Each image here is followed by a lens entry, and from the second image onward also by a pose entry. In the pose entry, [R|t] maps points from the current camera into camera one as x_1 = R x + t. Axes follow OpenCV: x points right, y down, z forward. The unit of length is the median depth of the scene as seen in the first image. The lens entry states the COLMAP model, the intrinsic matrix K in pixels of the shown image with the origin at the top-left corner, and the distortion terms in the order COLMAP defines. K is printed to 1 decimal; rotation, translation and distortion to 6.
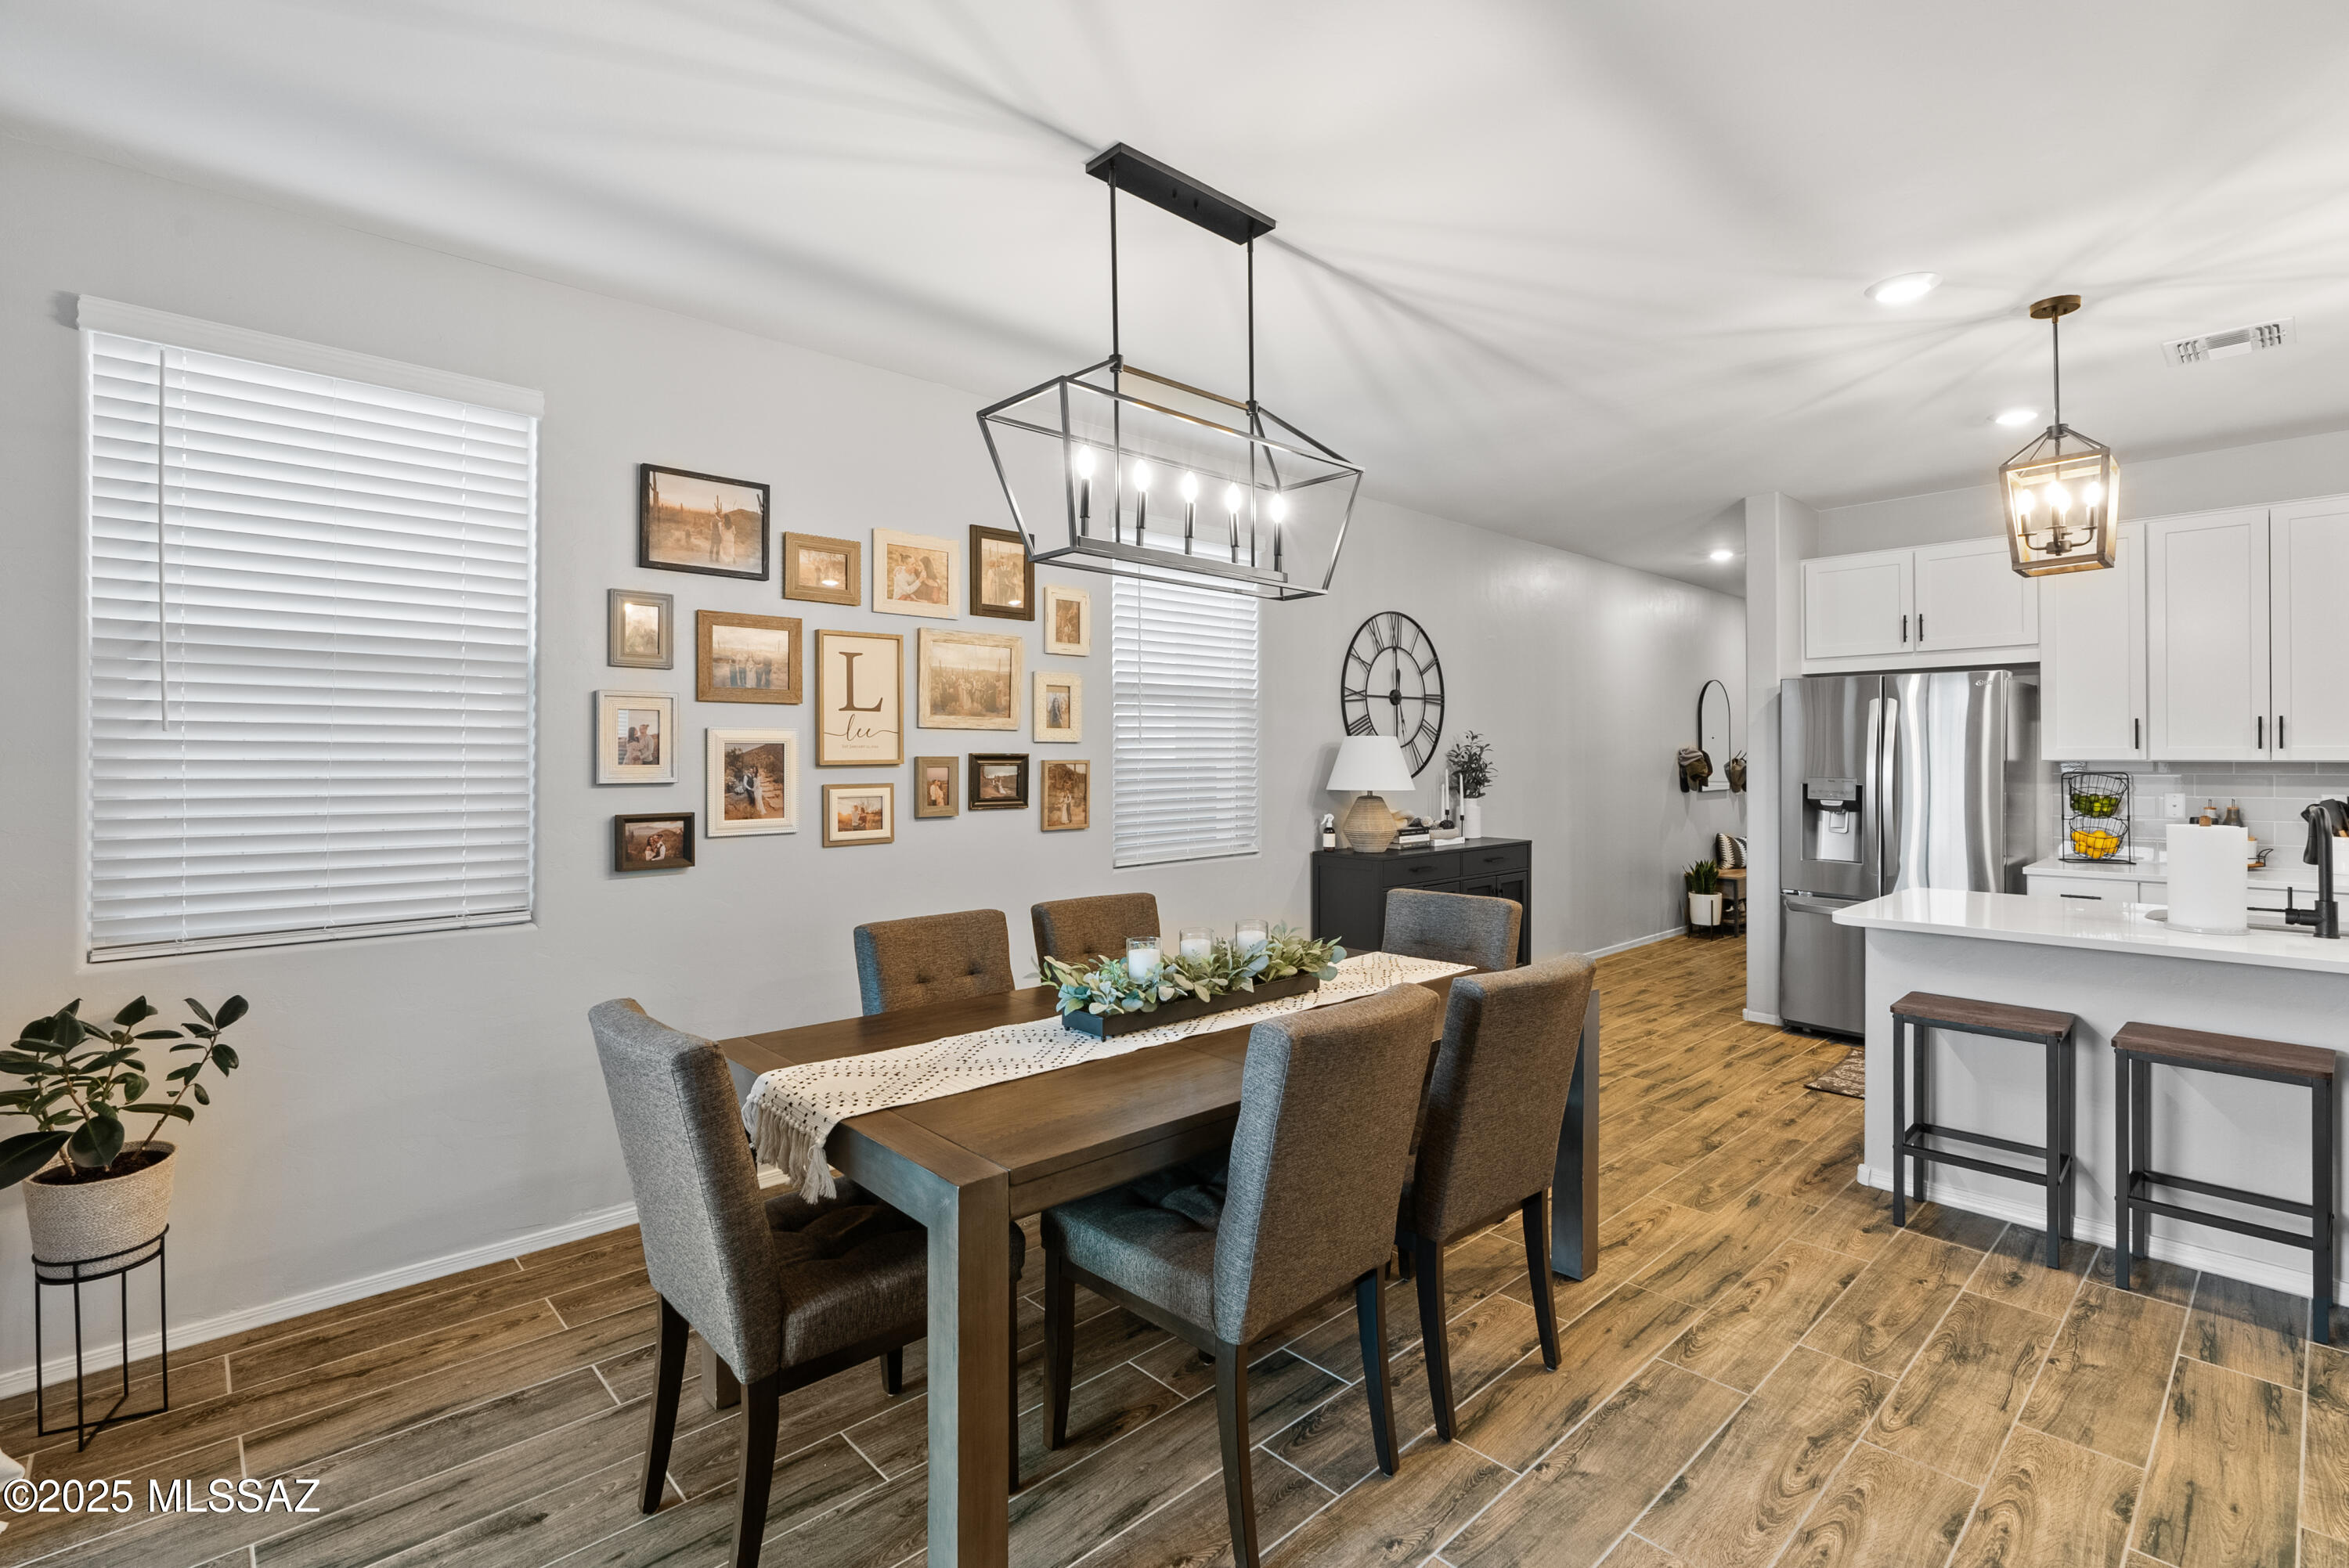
lens RADIAL K [[1082.1, 0, 1175.9], [0, 1082.1, 747.7], [0, 0, 1]] dist [0.000774, 0.000014]
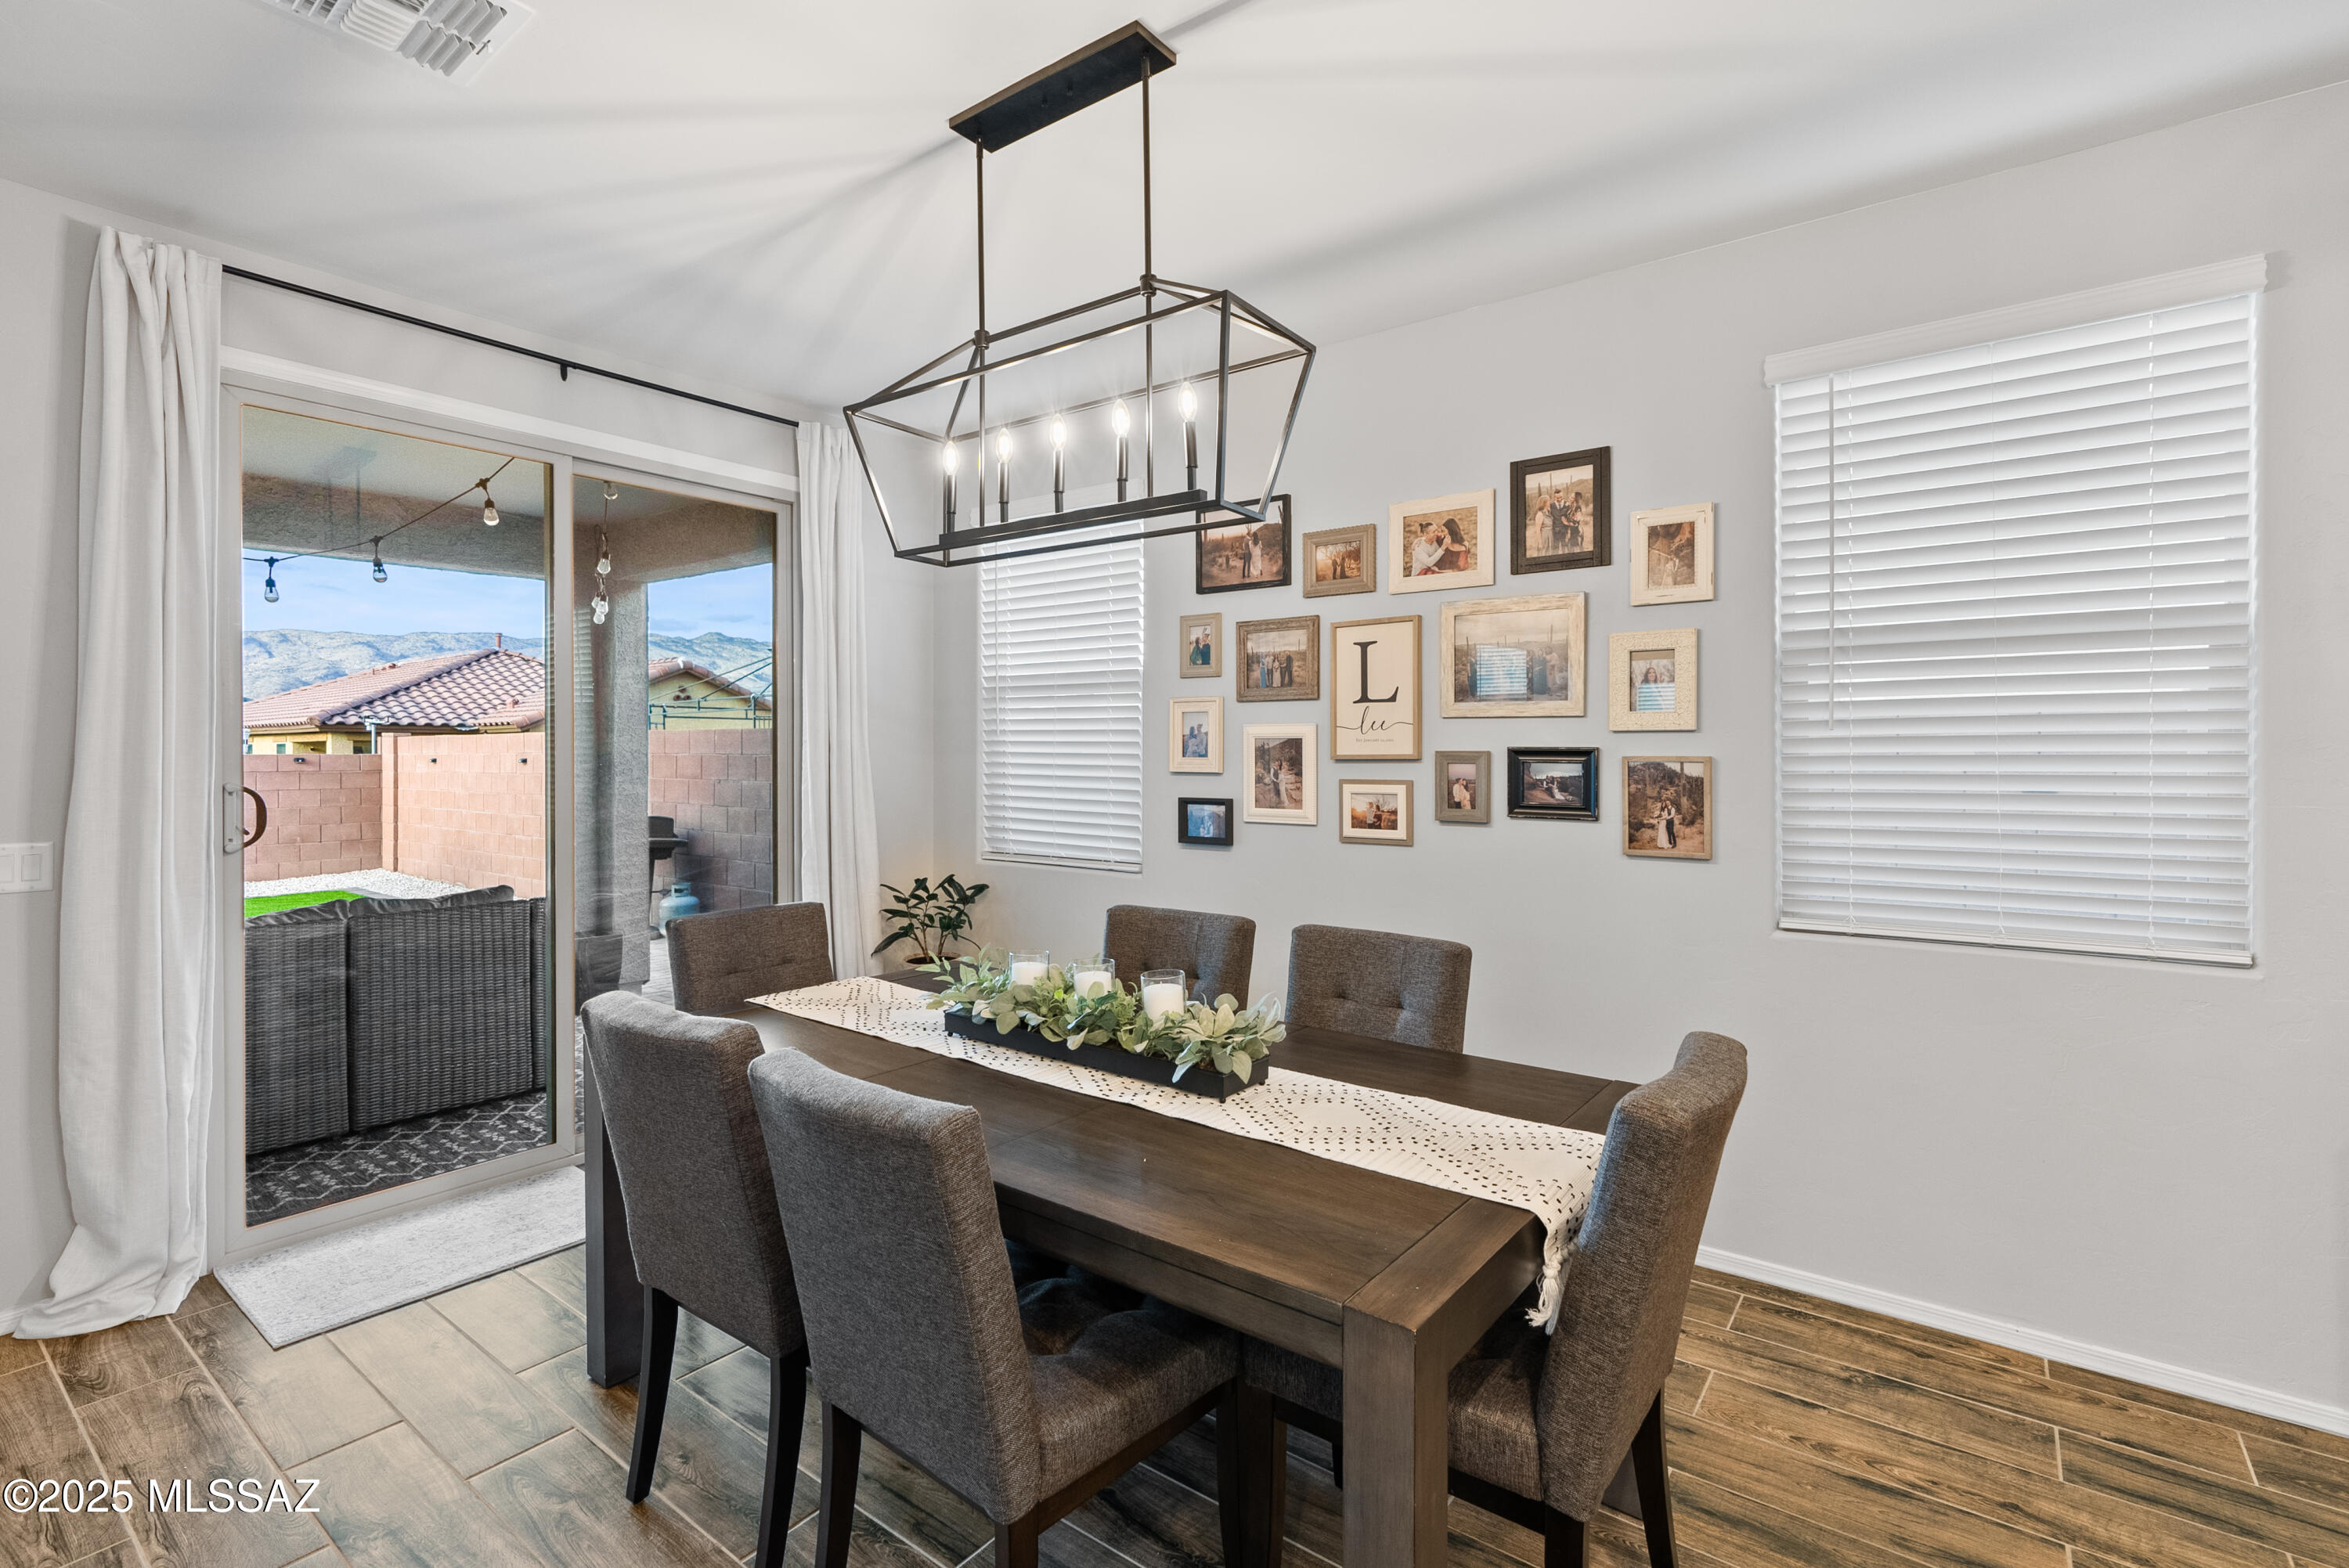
lens RADIAL K [[1082.1, 0, 1170.4], [0, 1082.1, 735.4], [0, 0, 1]] dist [0.000774, 0.000014]
pose [[0.175003, -0.011609, -0.984499, 0.548253], [0.006820, 0.999921, -0.010579, 0.003300], [0.984544, -0.004863, 0.175068, 0.599084]]
